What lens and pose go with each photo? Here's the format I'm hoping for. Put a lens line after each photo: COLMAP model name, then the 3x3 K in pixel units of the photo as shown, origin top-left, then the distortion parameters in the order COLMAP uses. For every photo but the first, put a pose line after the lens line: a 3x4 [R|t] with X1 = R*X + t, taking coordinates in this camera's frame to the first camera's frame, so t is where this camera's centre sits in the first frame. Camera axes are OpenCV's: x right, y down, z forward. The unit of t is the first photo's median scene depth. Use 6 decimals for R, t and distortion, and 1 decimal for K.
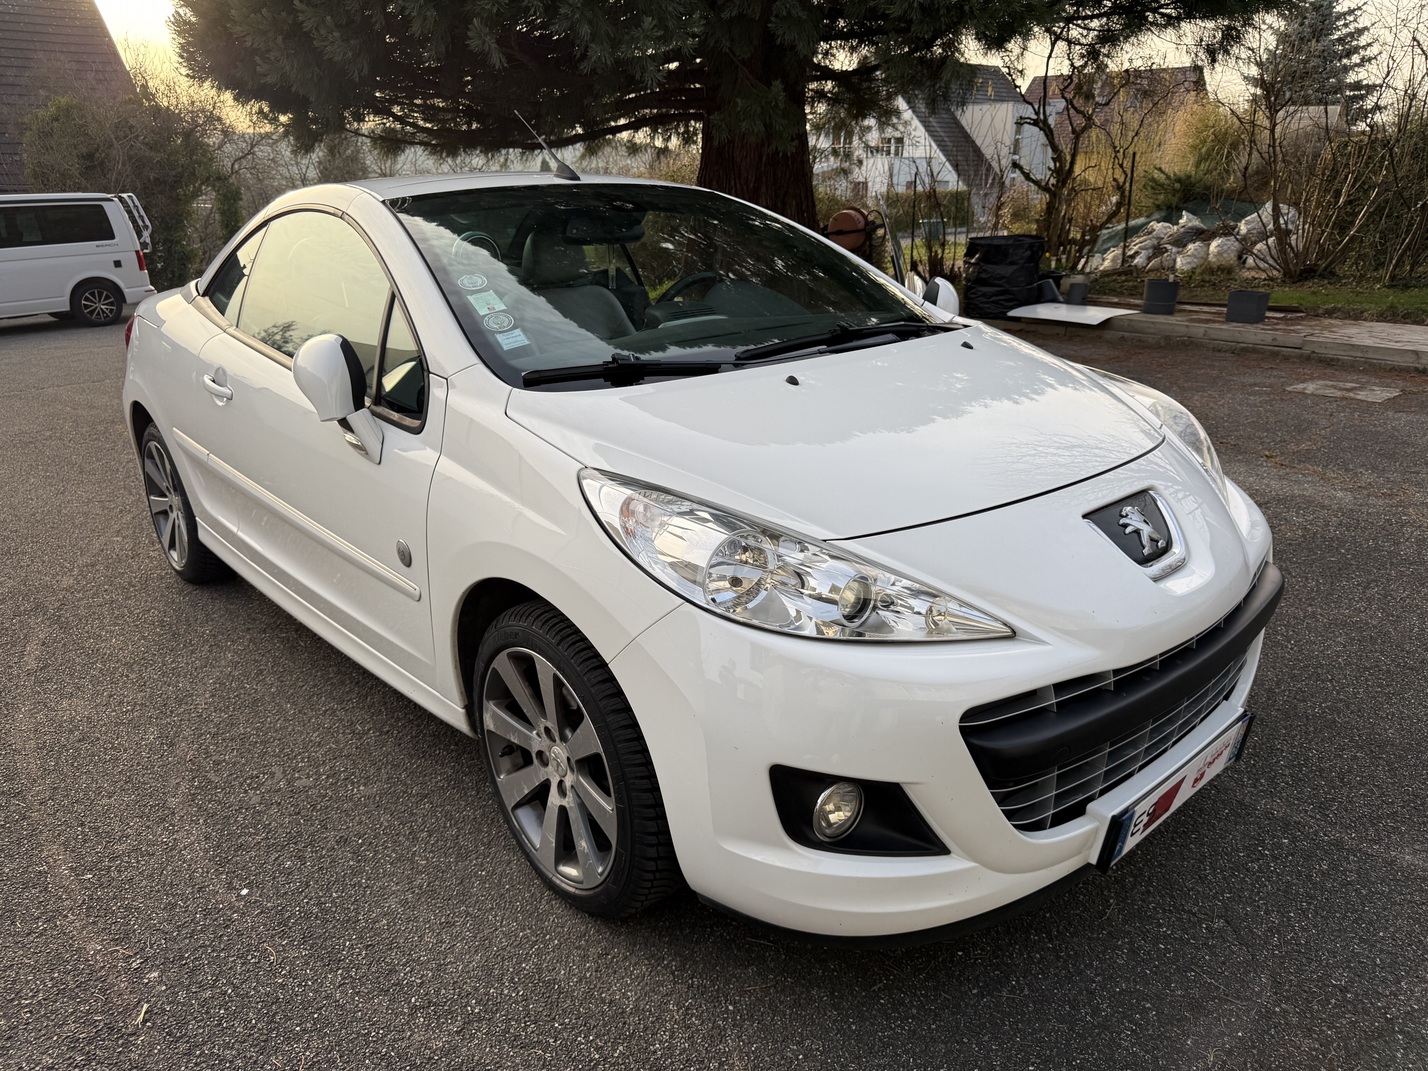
lens RADIAL K [[985.4, 0, 714.0], [0, 985.4, 535.5], [0, 0, 1]] dist [-0.001553, -0.000592]
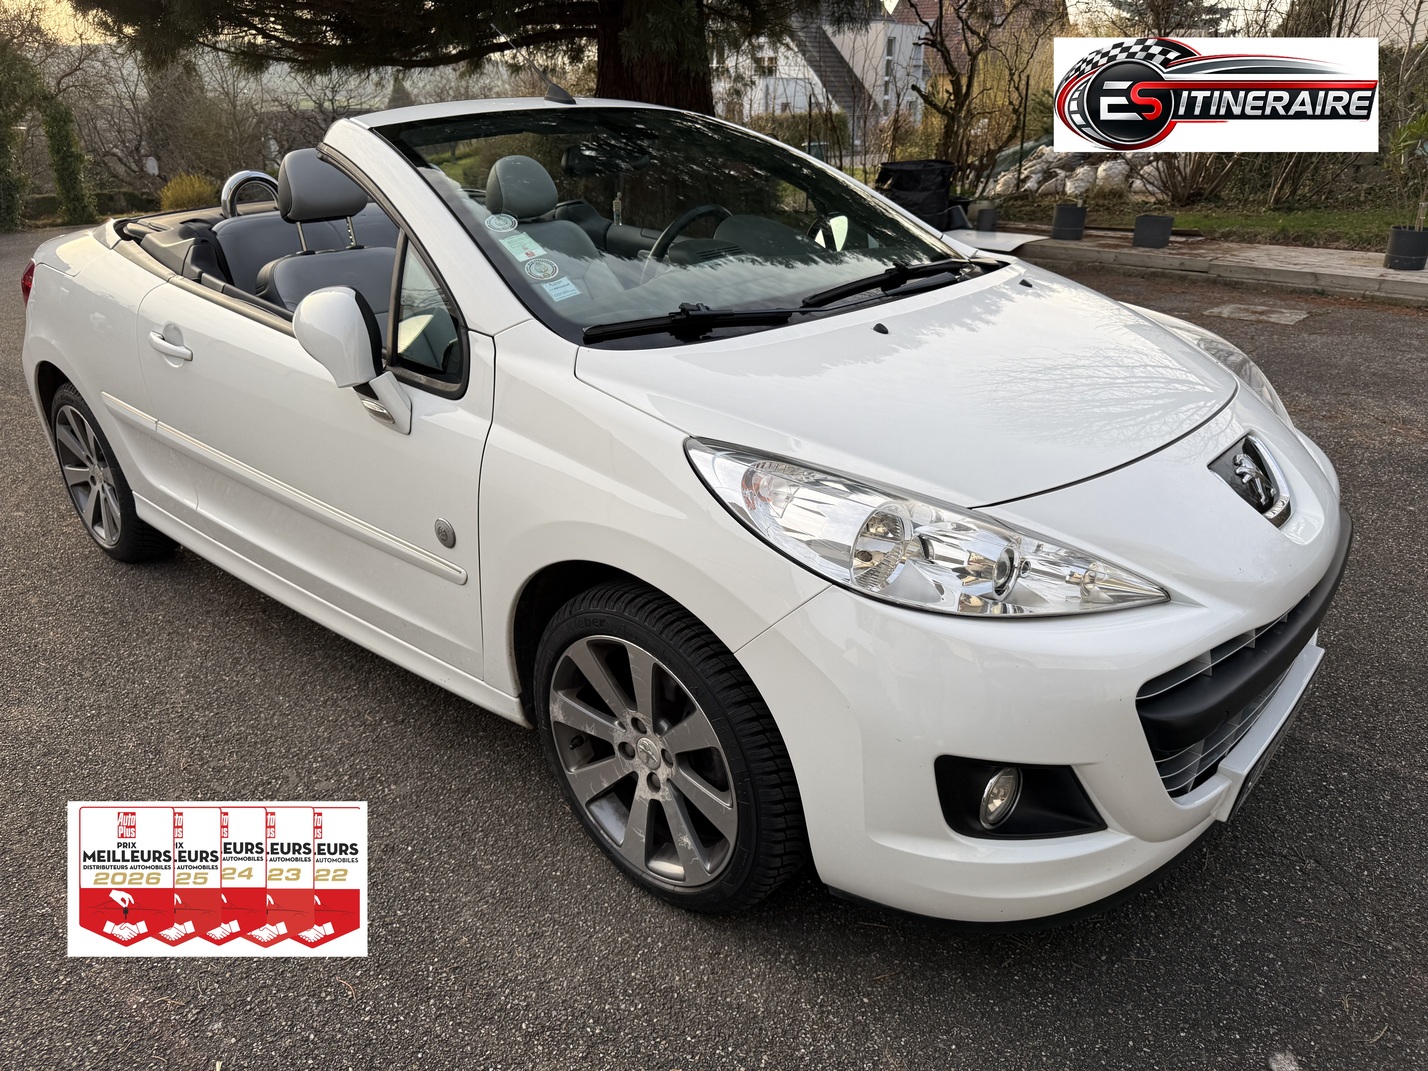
lens RADIAL K [[984.6, 0, 714.0], [0, 984.6, 535.5], [0, 0, 1]] dist [0.001031, -0.003012]
pose [[0.992341, -0.046738, 0.114343, -0.180236], [0.038731, 0.996704, 0.071276, -0.035150], [-0.117298, -0.066301, 0.990881, 0.086054]]
